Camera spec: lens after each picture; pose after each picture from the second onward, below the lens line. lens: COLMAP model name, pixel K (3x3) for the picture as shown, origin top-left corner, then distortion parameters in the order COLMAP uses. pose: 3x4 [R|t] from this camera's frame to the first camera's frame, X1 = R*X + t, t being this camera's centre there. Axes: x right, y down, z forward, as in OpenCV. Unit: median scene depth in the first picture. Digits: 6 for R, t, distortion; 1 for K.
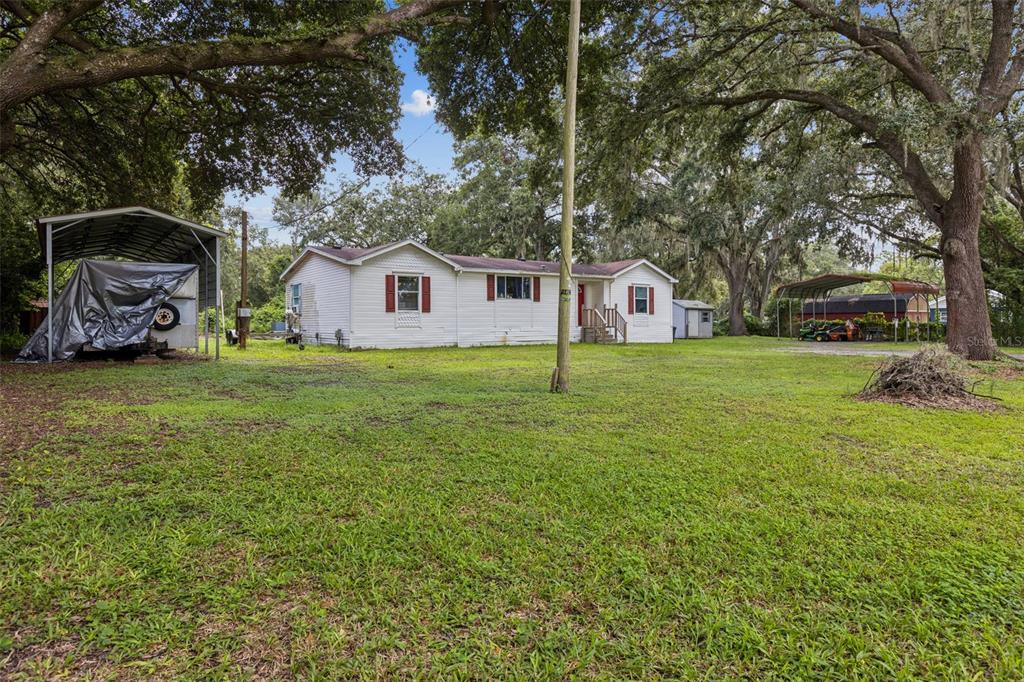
lens RADIAL K [[604.1, 0, 509.4], [0, 604.1, 336.1], [0, 0, 1]] dist [0.003386, 0.000225]
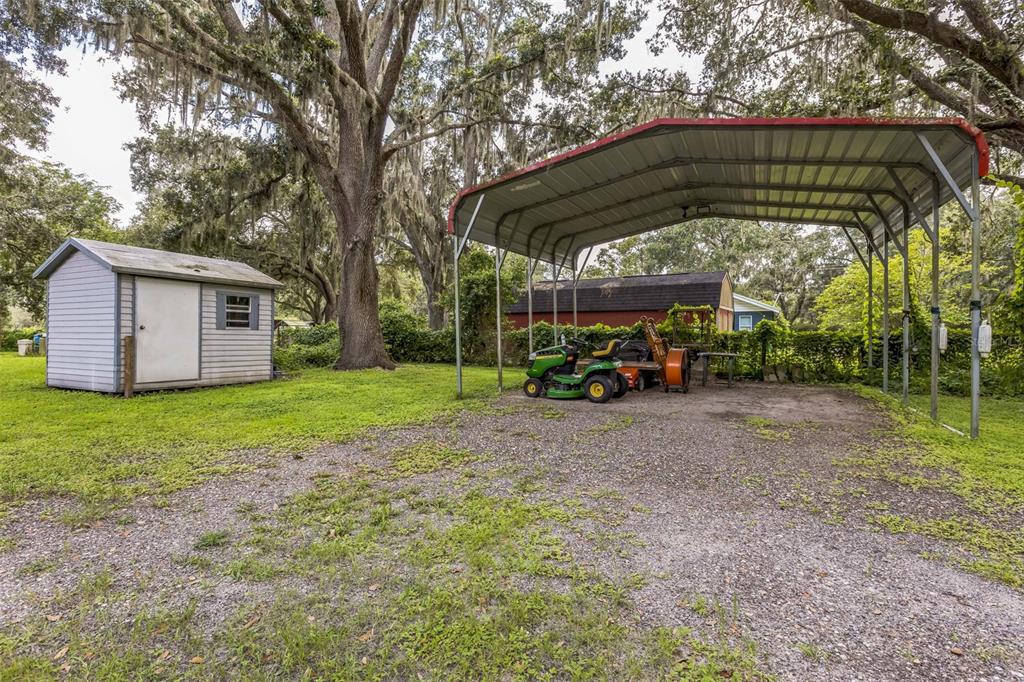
lens RADIAL K [[510.4, 0, 510.4], [0, 510.4, 339.8], [0, 0, 1]] dist [-0.000278, -0.000015]
pose [[0.891654, -0.003615, 0.452702, 0.329329], [0.005183, 0.999984, -0.002225, -0.015899], [-0.452687, 0.004331, 0.891659, 0.715057]]
